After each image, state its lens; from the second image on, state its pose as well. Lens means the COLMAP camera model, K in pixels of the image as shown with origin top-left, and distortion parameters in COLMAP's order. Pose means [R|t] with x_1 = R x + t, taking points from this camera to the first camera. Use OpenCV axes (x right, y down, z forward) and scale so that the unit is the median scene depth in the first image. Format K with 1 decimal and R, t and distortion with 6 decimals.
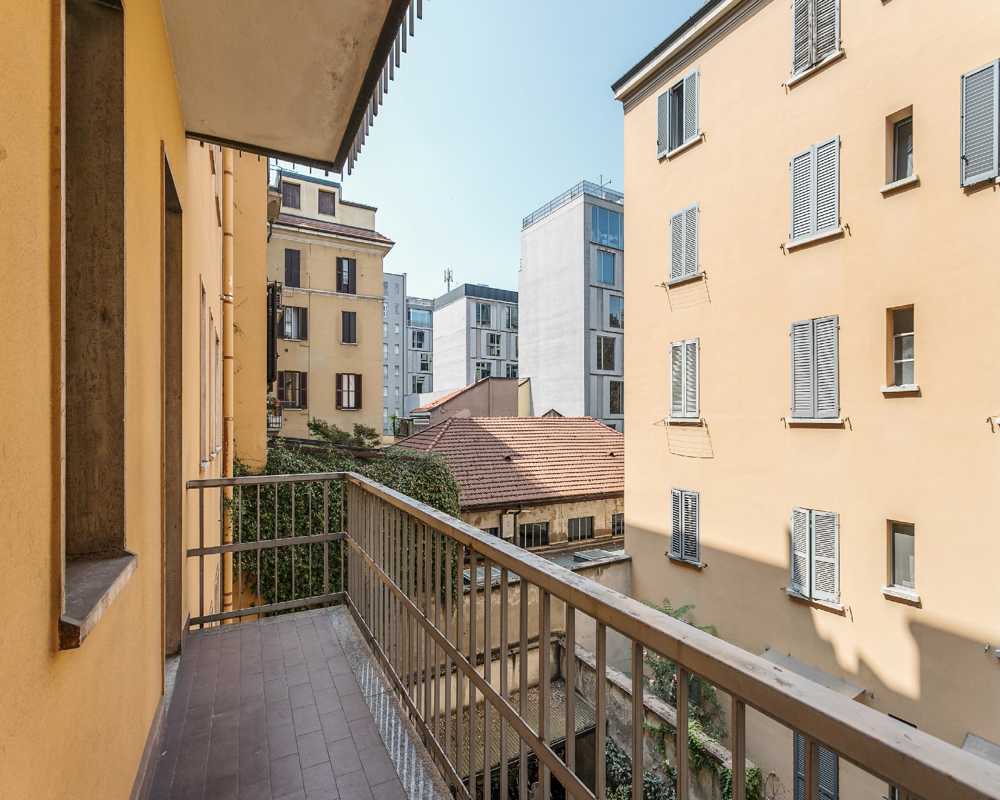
lens RADIAL K [[476.7, 0, 502.2], [0, 476.7, 415.8], [0, 0, 1]] dist [0.007684, 0.000179]
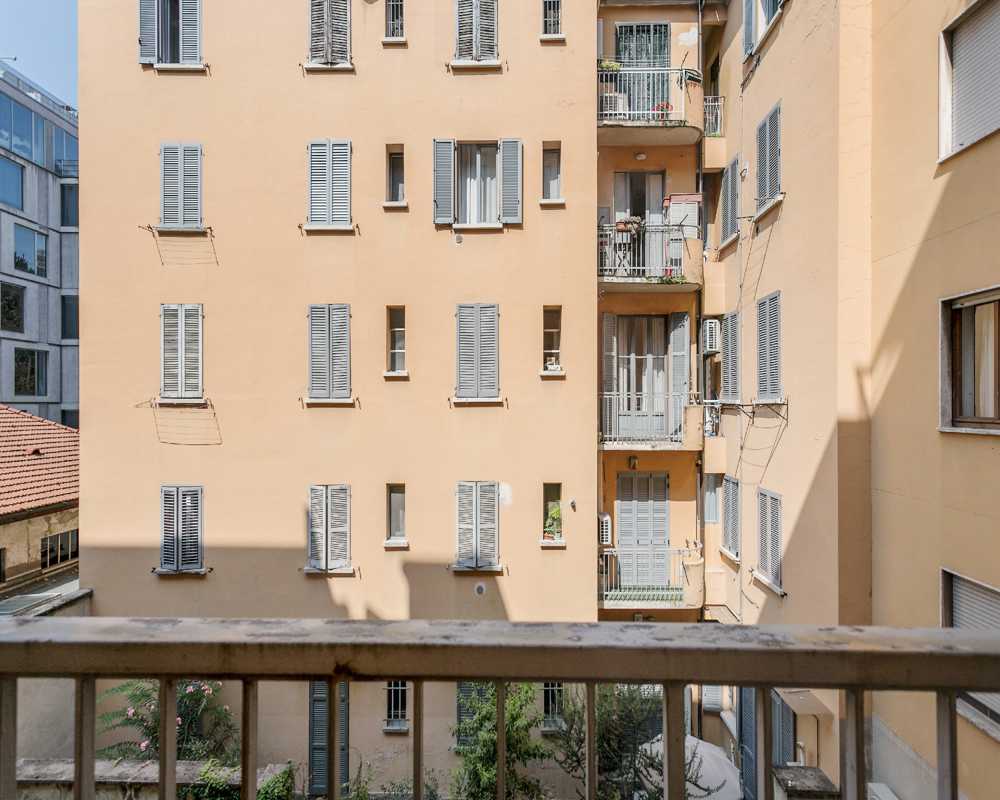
lens RADIAL K [[476.7, 0, 500.1], [0, 476.7, 402.0], [0, 0, 1]] dist [0.007684, 0.000179]
pose [[0.506573, 0.003022, 0.862192, -0.063943], [-0.004252, 0.999990, -0.001007, 0.012349], [-0.862187, -0.003155, 0.506581, 0.138863]]
